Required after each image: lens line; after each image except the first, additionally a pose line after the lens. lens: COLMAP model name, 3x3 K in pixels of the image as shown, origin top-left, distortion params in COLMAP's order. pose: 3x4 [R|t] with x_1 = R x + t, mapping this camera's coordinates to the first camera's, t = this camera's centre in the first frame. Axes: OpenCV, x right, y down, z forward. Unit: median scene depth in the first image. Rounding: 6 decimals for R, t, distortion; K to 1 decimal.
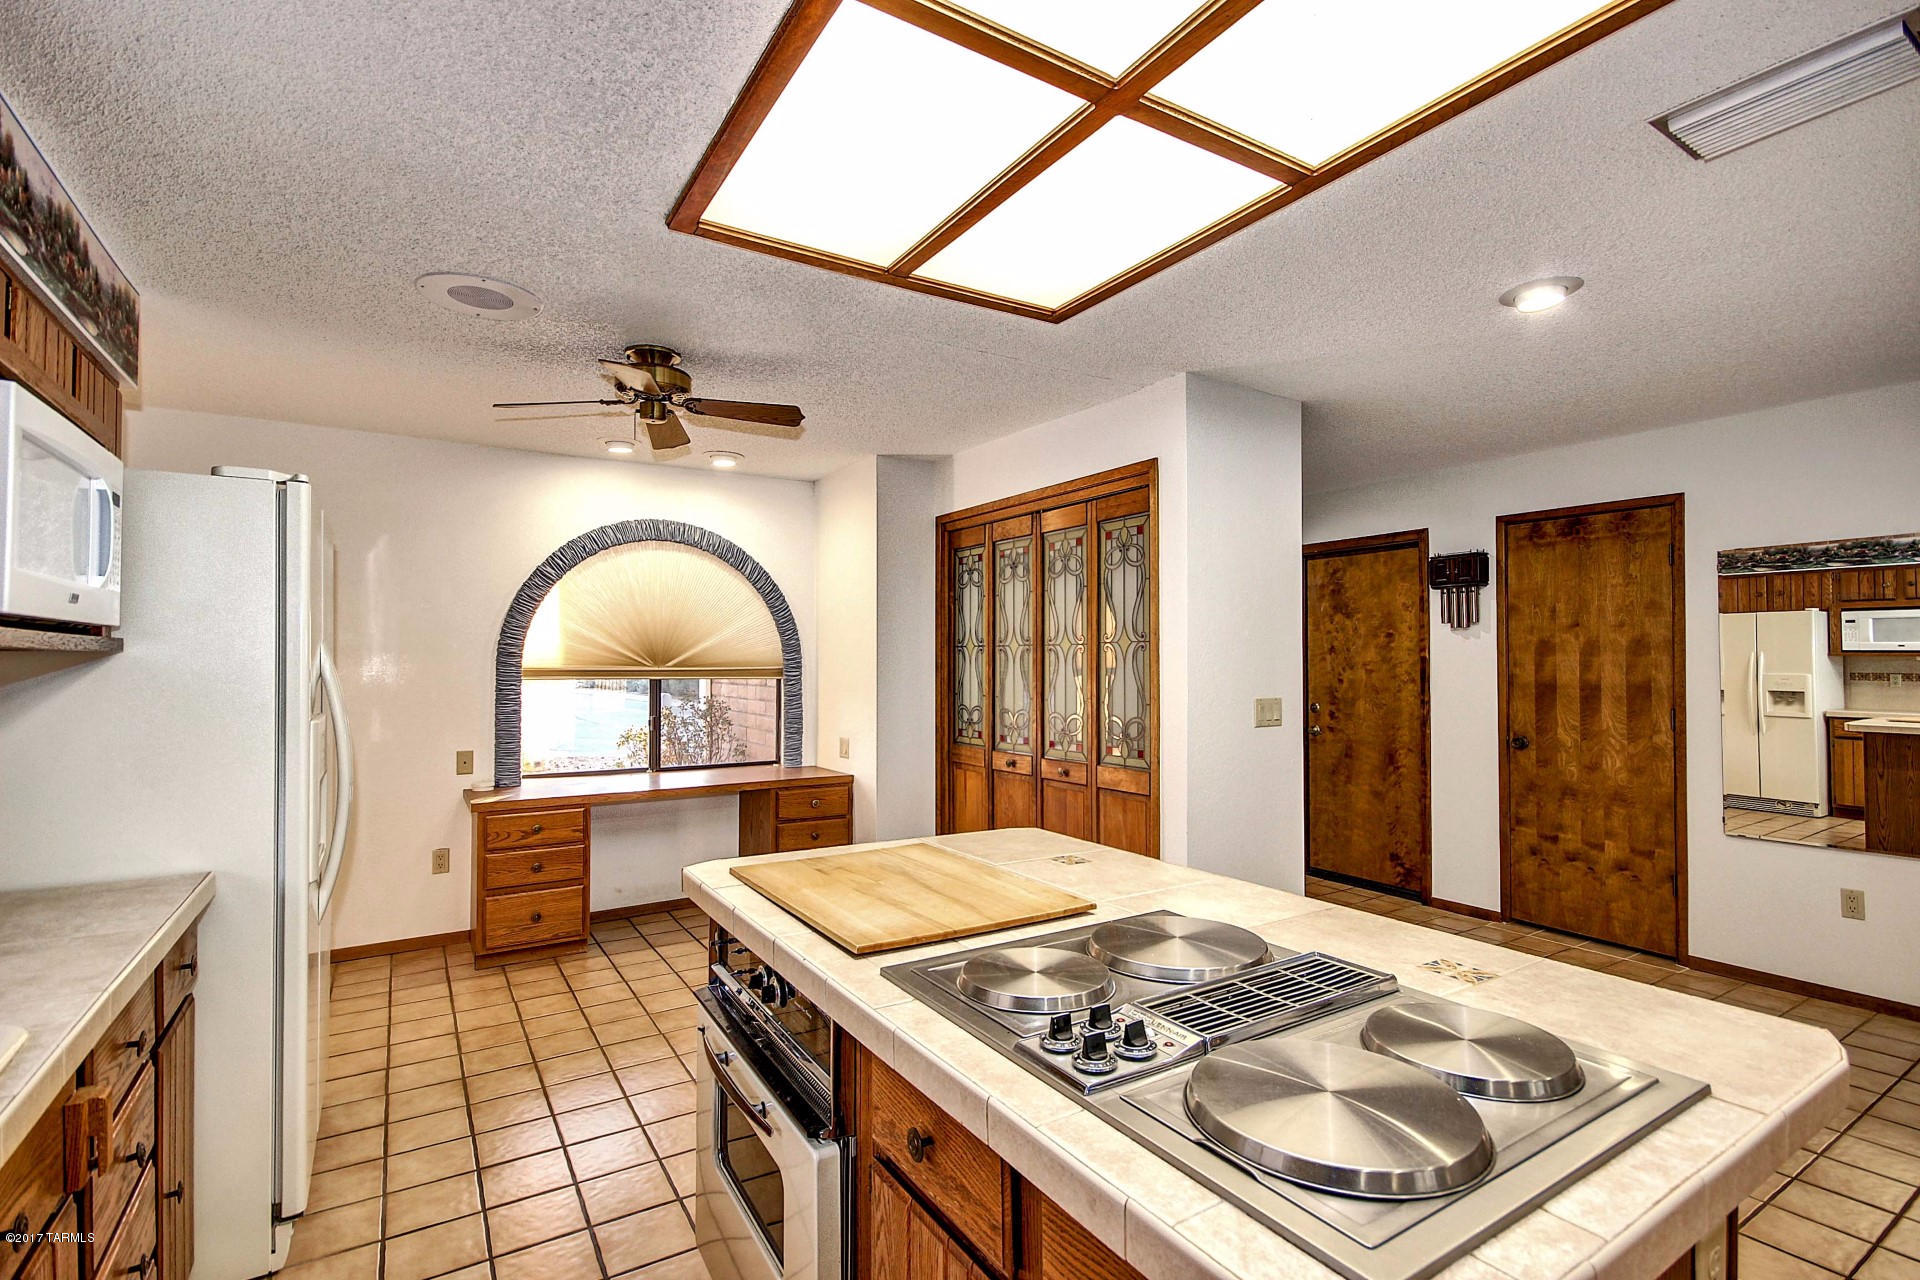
lens RADIAL K [[886.6, 0, 962.4], [0, 886.6, 649.9], [0, 0, 1]] dist [0.003300, -0.000979]
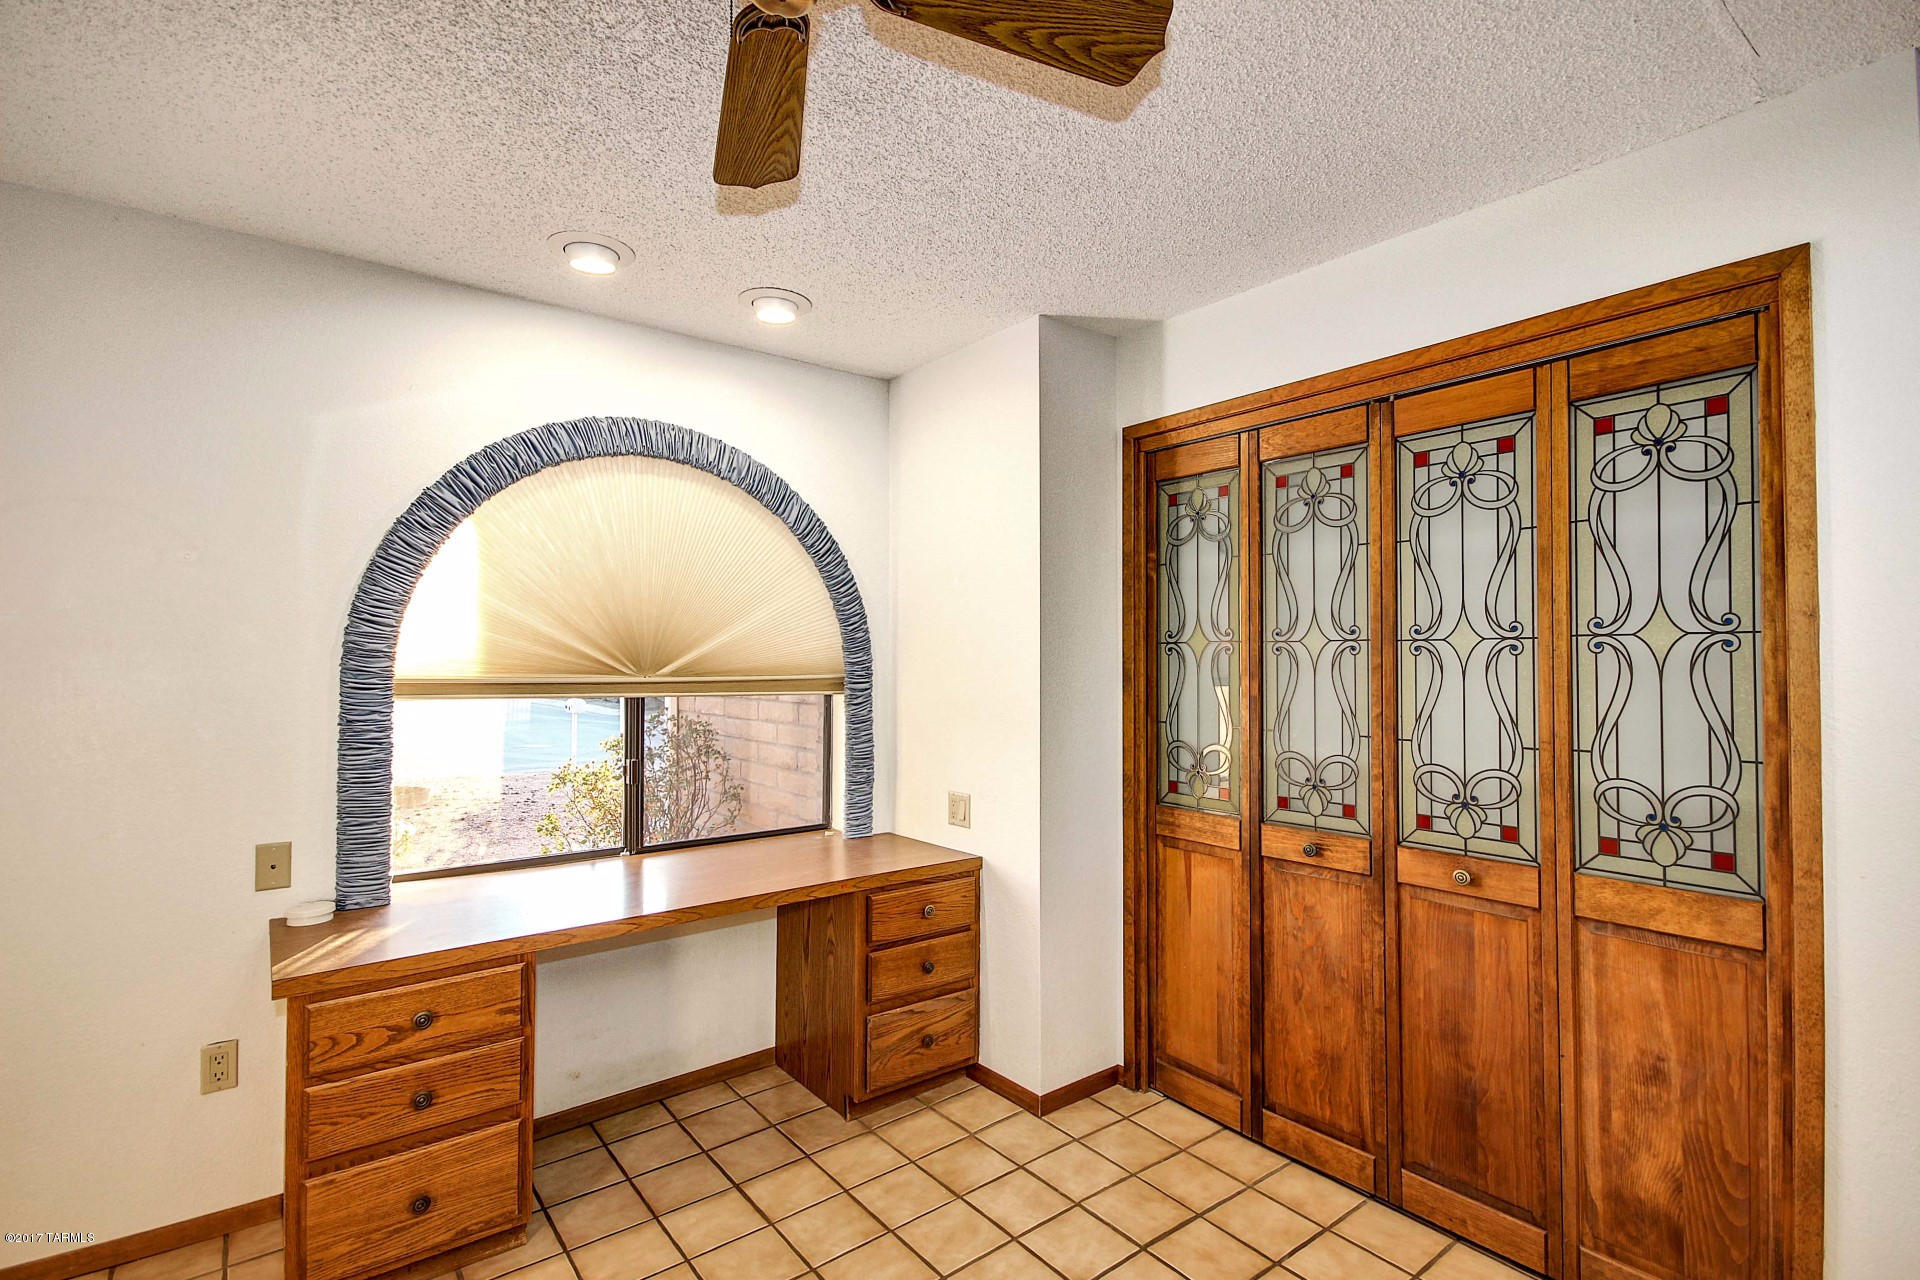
lens RADIAL K [[886.6, 0, 962.4], [0, 886.6, 649.9], [0, 0, 1]] dist [0.003300, -0.000979]
pose [[0.994739, 0.003745, 0.102372, -0.209345], [-0.003611, 0.999992, -0.001487, 0.002233], [-0.102377, 0.001110, 0.994745, 0.430684]]
